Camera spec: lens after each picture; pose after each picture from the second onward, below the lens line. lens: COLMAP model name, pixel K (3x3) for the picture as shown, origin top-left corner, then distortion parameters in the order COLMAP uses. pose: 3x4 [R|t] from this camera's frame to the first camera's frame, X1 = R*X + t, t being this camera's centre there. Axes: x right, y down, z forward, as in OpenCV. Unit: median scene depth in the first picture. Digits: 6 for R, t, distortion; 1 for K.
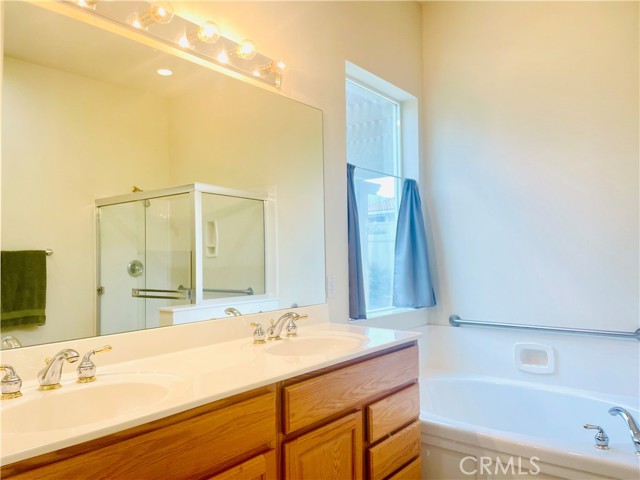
lens RADIAL K [[482.4, 0, 317.2], [0, 482.4, 243.3], [0, 0, 1]] dist [0.103410, -0.131786]
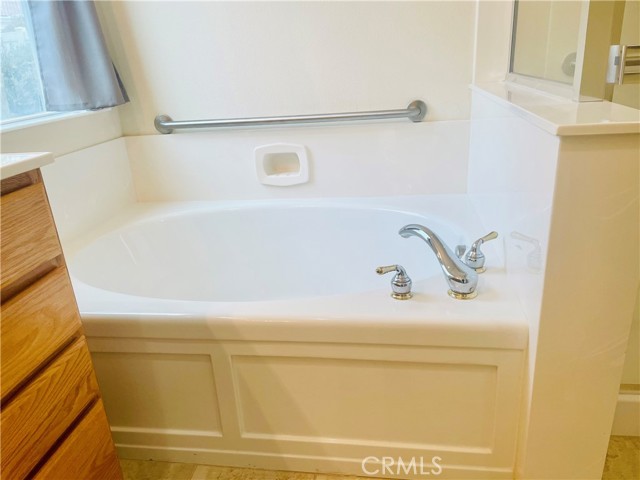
lens RADIAL K [[482.4, 0, 317.2], [0, 482.4, 243.3], [0, 0, 1]] dist [0.103410, -0.131786]
pose [[0.865296, -0.222411, 0.449218, 0.155460], [0.042538, 0.925523, 0.376295, 0.081785], [-0.499453, -0.306498, 0.810312, 0.392585]]
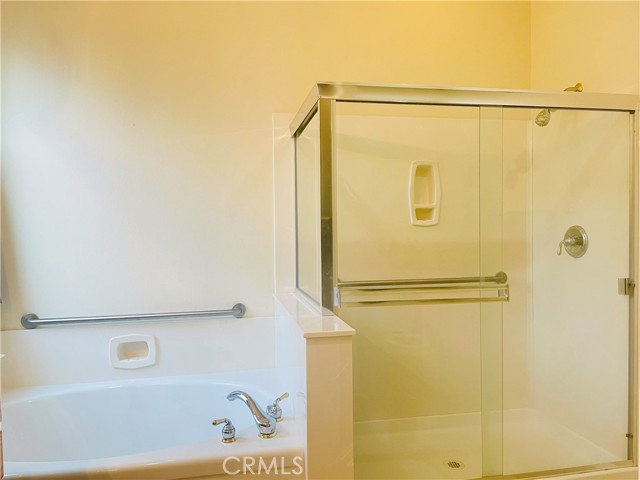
lens RADIAL K [[482.4, 0, 317.2], [0, 482.4, 243.3], [0, 0, 1]] dist [0.103410, -0.131786]
pose [[0.648984, -0.015393, 0.760646, -0.008196], [-0.016678, 0.999267, 0.034452, 0.004470], [-0.760619, -0.035045, 0.648252, 0.191520]]
